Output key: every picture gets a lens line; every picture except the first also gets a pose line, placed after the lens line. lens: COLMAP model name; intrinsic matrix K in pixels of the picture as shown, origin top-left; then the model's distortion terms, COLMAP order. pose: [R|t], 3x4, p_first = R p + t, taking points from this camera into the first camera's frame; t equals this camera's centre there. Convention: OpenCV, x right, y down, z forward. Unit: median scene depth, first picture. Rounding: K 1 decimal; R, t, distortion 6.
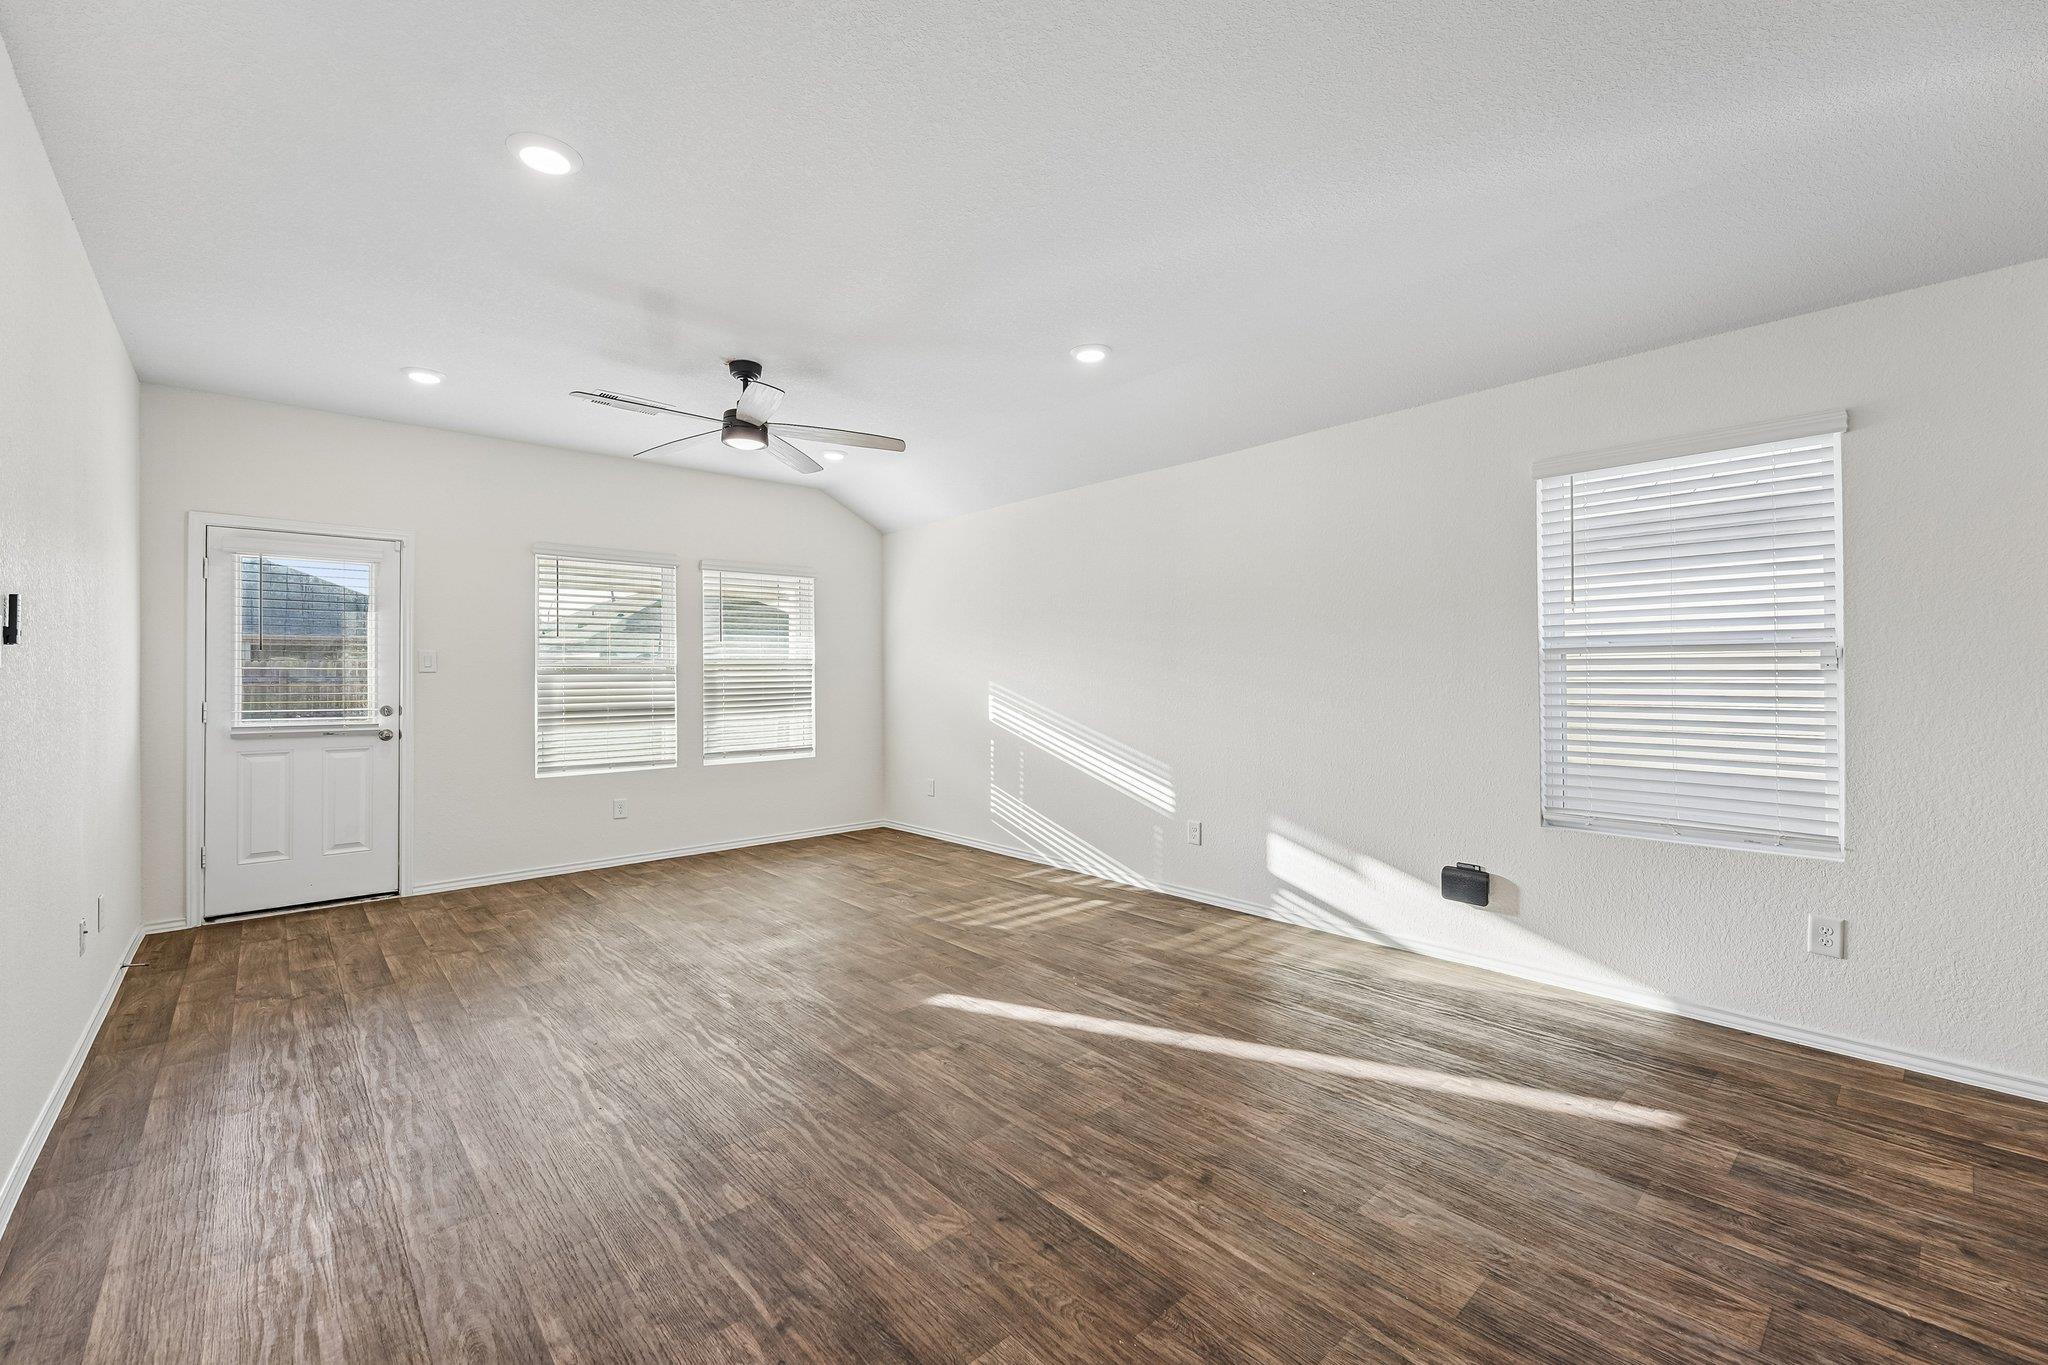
lens RADIAL K [[825.3, 0, 1024.0], [0, 825.3, 682.5], [0, 0, 1]] dist [-0.035125, -0.000007]
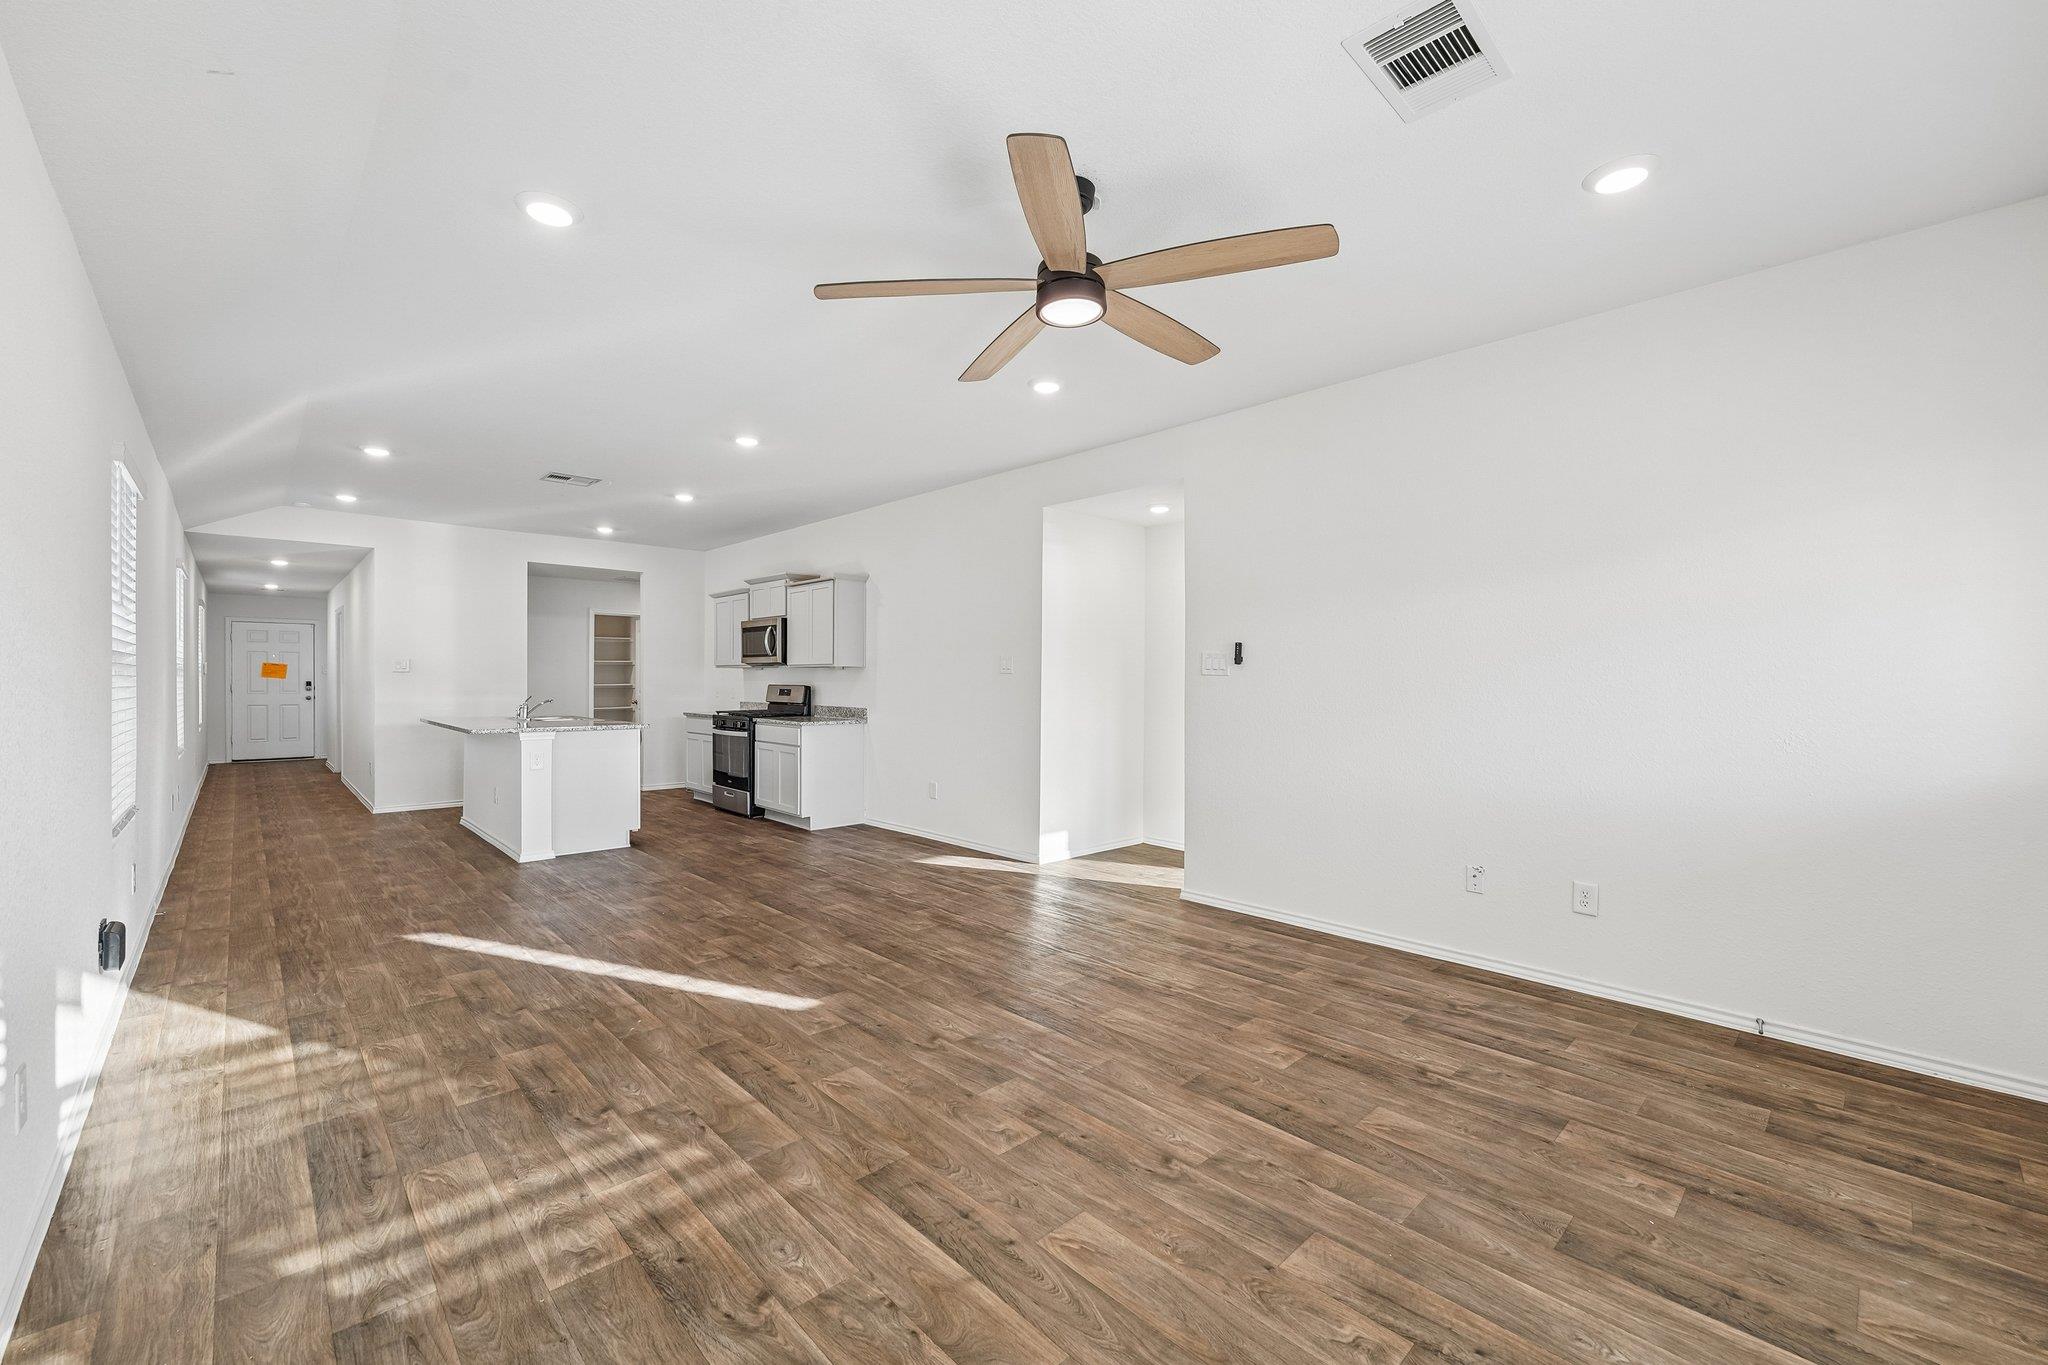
lens RADIAL K [[812.9, 0, 1024.0], [0, 812.9, 682.5], [0, 0, 1]] dist [0.002073, 0.000864]
pose [[-0.999421, 0.001837, -0.033974, -0.281025], [0.001233, 0.999841, 0.017778, -0.020526], [0.034001, 0.017726, -0.999265, 1.617278]]
